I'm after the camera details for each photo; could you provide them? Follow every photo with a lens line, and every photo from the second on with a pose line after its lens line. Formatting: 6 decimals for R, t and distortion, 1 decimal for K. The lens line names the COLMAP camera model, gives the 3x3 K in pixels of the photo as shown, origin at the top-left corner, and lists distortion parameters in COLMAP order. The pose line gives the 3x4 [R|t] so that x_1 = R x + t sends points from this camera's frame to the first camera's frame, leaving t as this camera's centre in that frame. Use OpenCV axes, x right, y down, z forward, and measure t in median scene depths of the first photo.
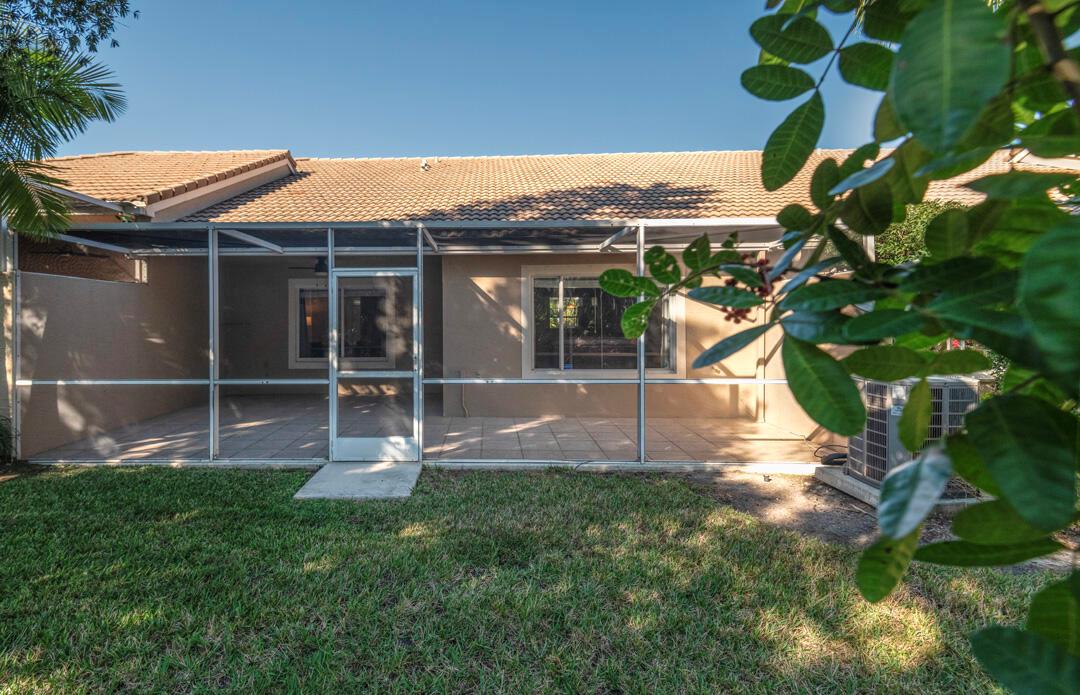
lens RADIAL K [[521.0, 0, 540.0], [0, 521.0, 315.7], [0, 0, 1]] dist [0.000917, -0.000021]
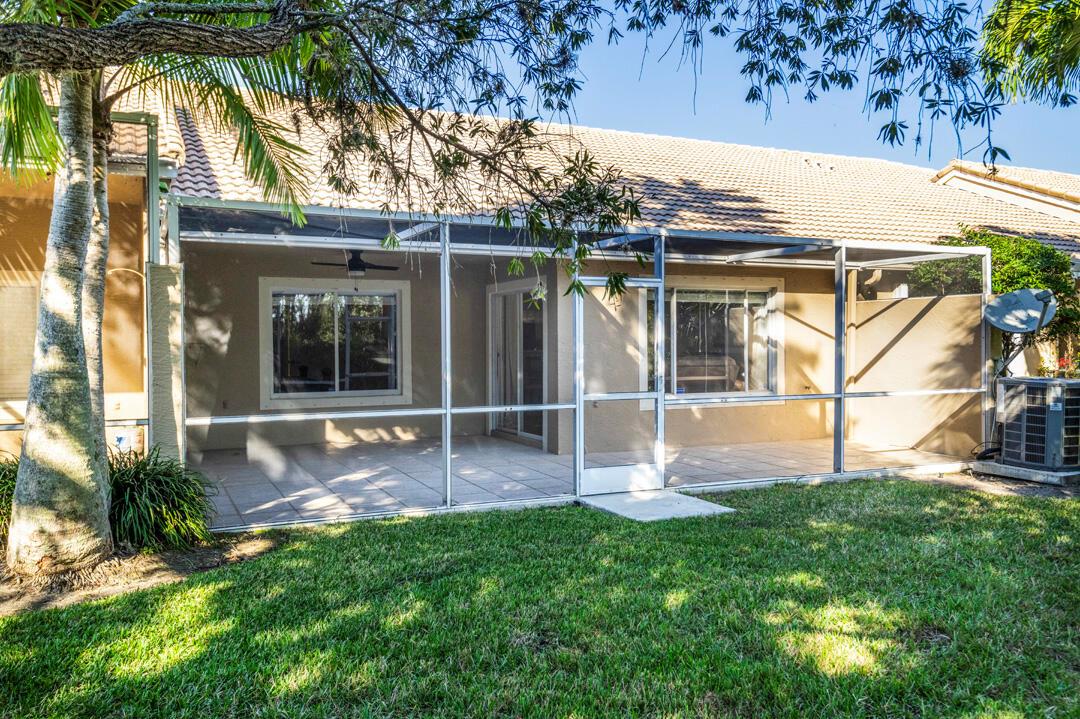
lens RADIAL K [[842.7, 0, 540.0], [0, 842.7, 359.5], [0, 0, 1]] dist [-0.000421, -0.000022]
pose [[0.896055, -0.007325, 0.443882, -1.081874], [-0.003104, 0.999736, 0.022765, 0.016807], [-0.443931, -0.021777, 0.895796, -0.240699]]
